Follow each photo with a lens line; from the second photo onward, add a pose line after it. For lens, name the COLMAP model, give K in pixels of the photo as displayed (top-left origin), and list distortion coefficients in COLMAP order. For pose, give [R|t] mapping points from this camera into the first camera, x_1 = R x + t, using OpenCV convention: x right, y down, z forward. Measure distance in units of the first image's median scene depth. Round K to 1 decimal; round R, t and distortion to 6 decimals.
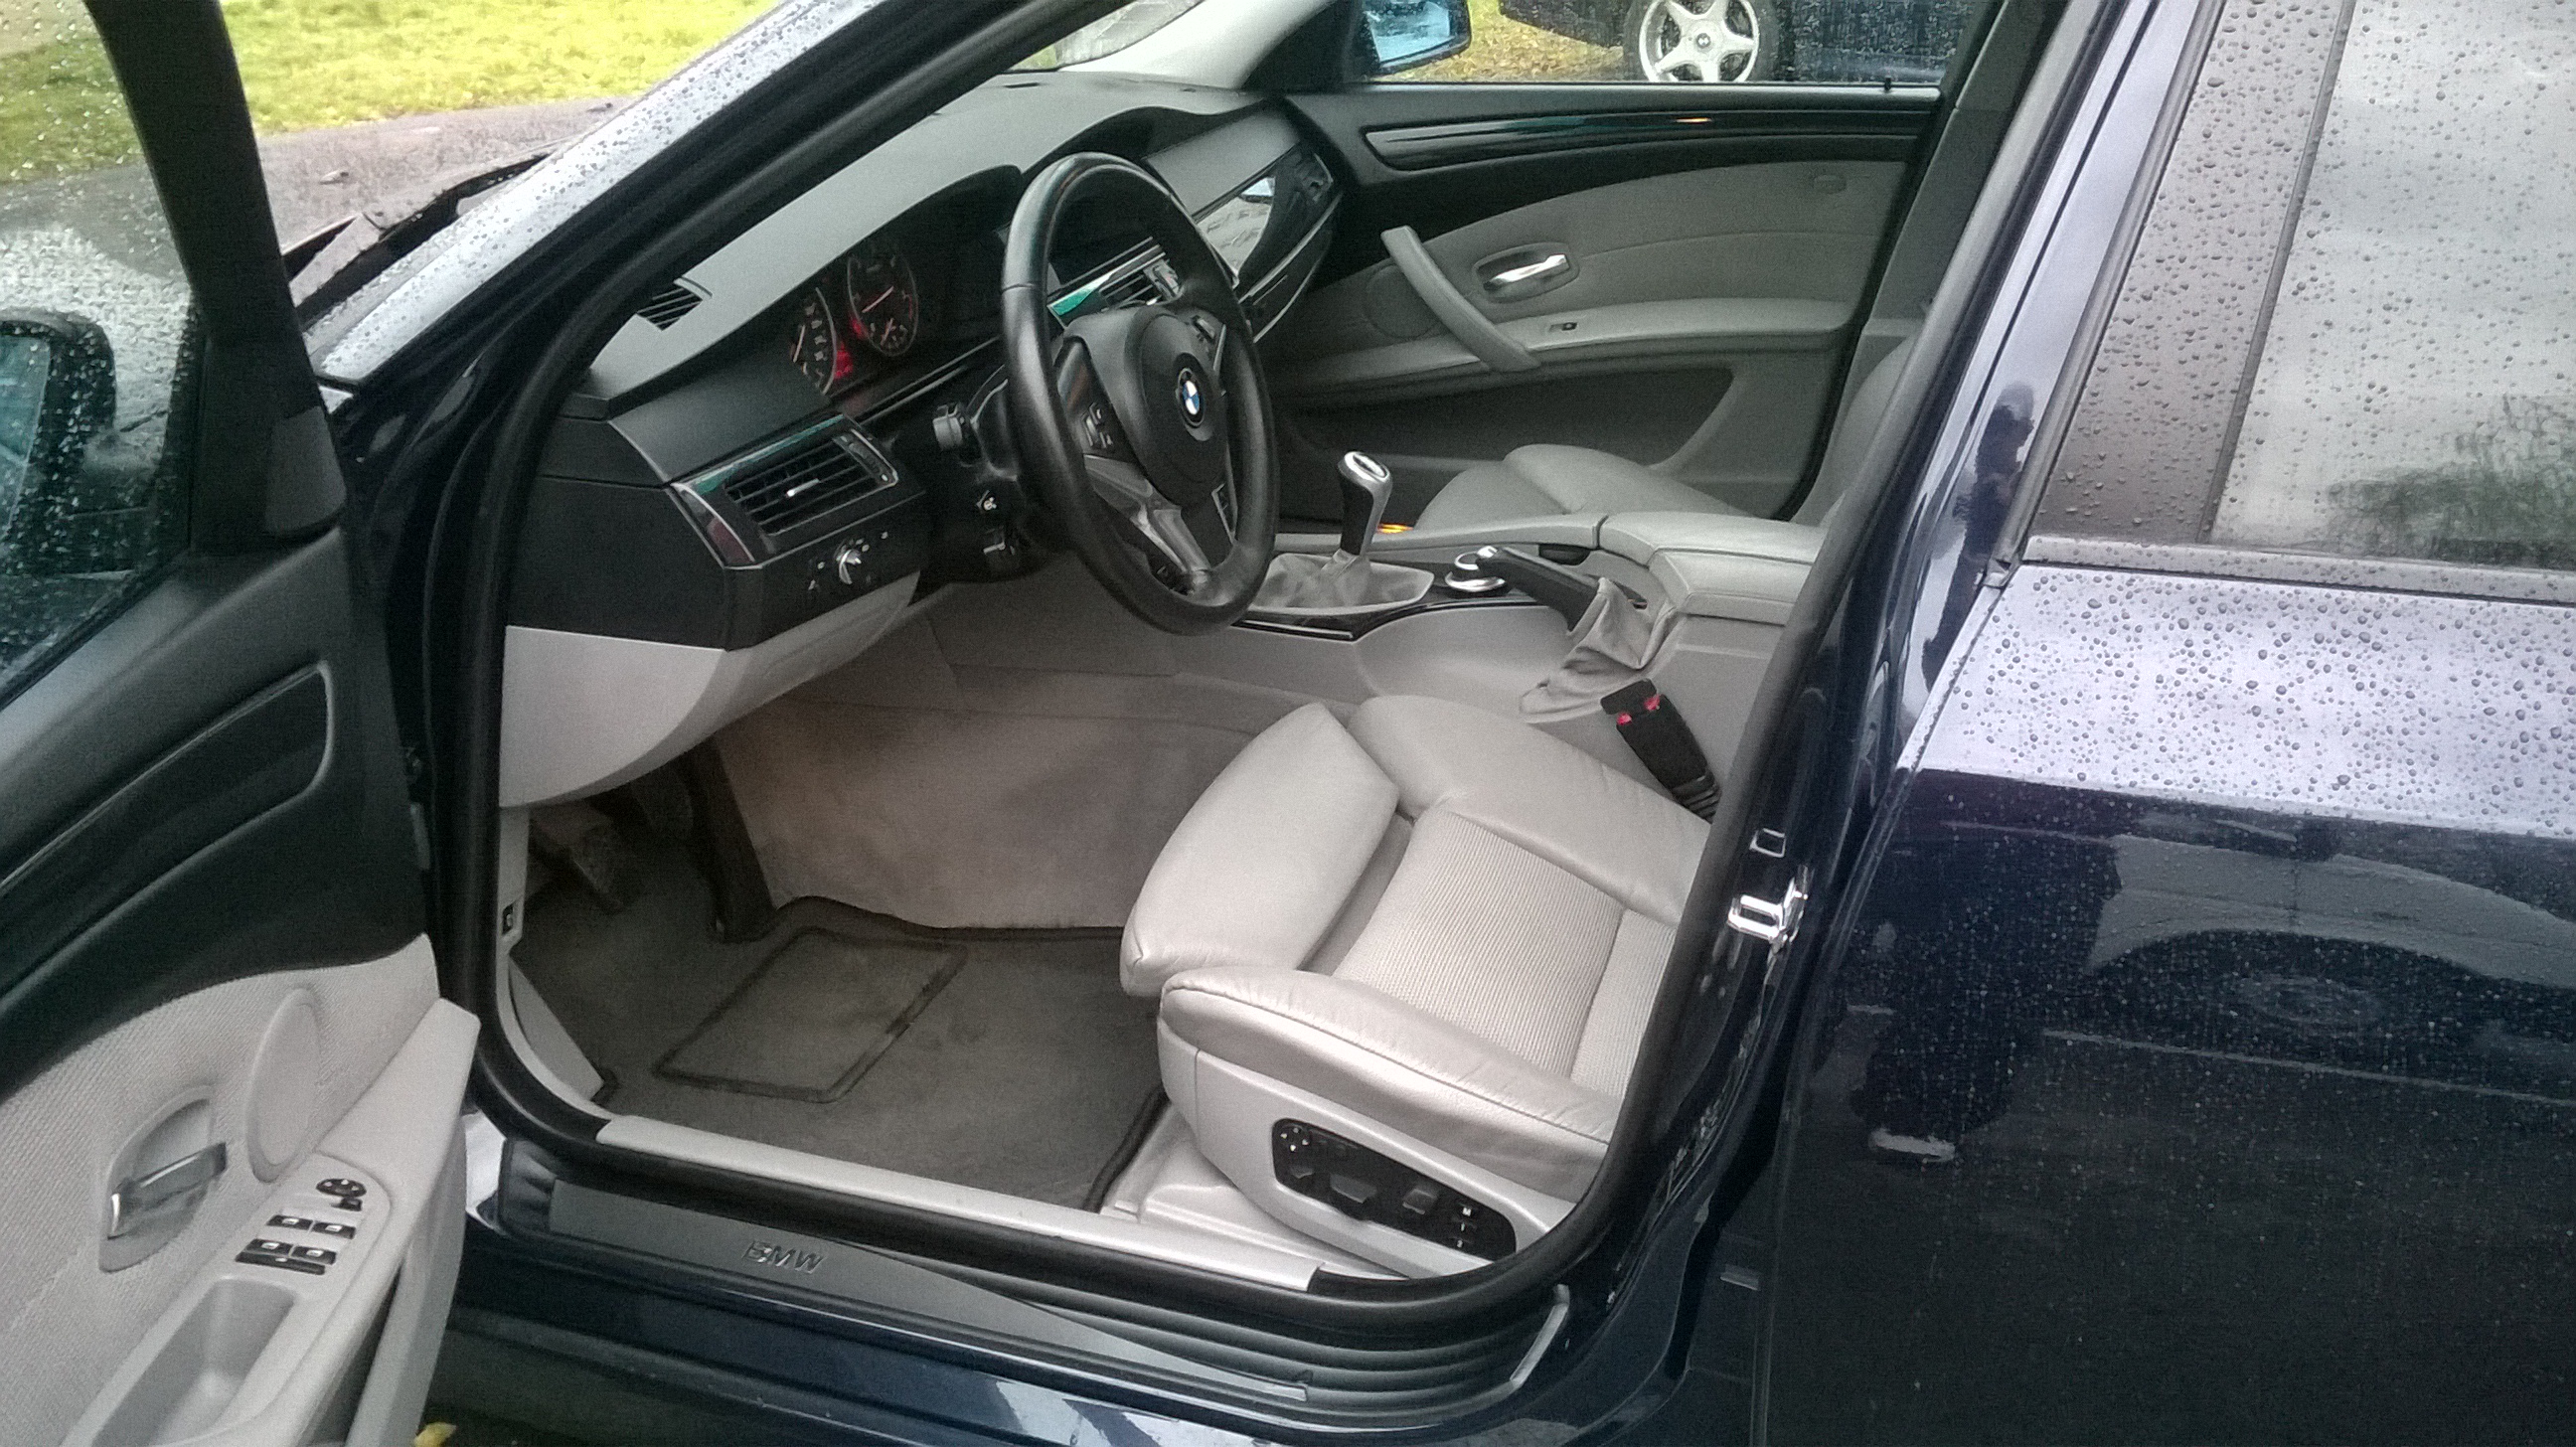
lens RADIAL K [[2098.4, 0, 1288.0], [0, 2098.4, 723.5], [0, 0, 1]] dist [-0.002151, -0.001388]
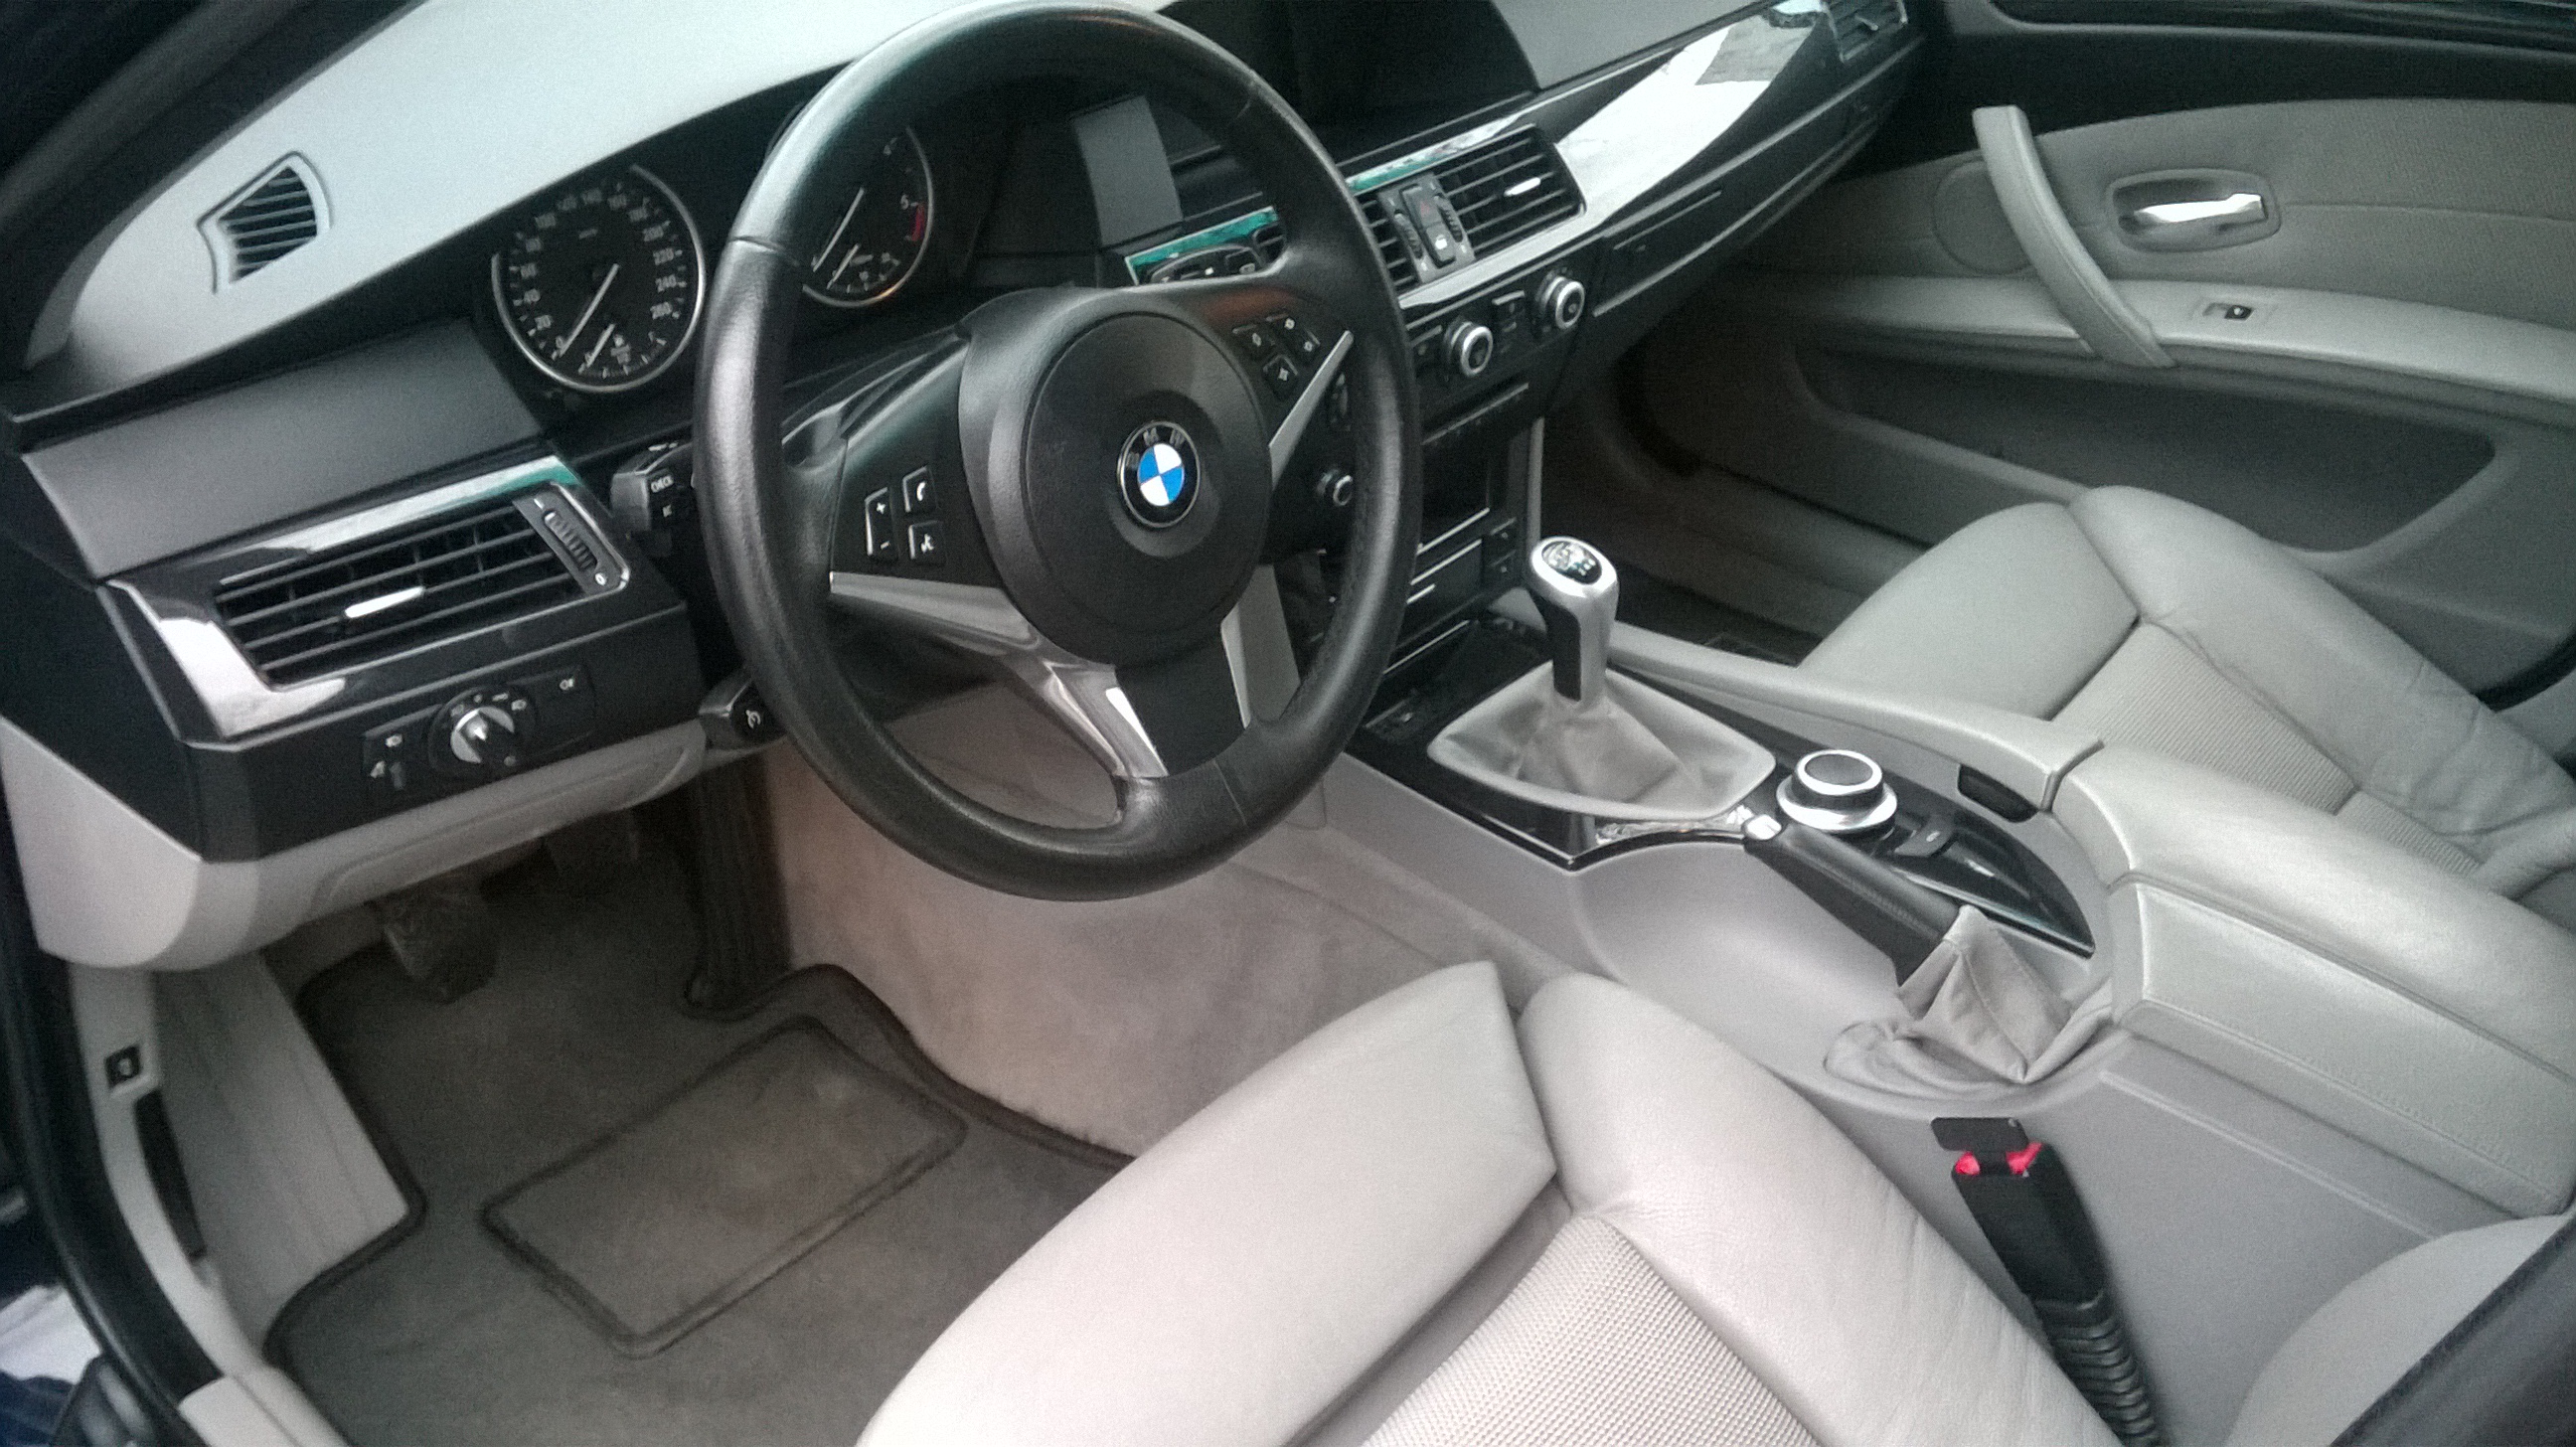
lens RADIAL K [[2098.4, 0, 1288.0], [0, 2098.4, 723.5], [0, 0, 1]] dist [-0.002151, -0.001388]
pose [[0.914567, 0.242901, -0.323368, 0.142397], [-0.190936, 0.964161, 0.184221, -0.176946], [0.356526, -0.106740, 0.928168, 0.419443]]
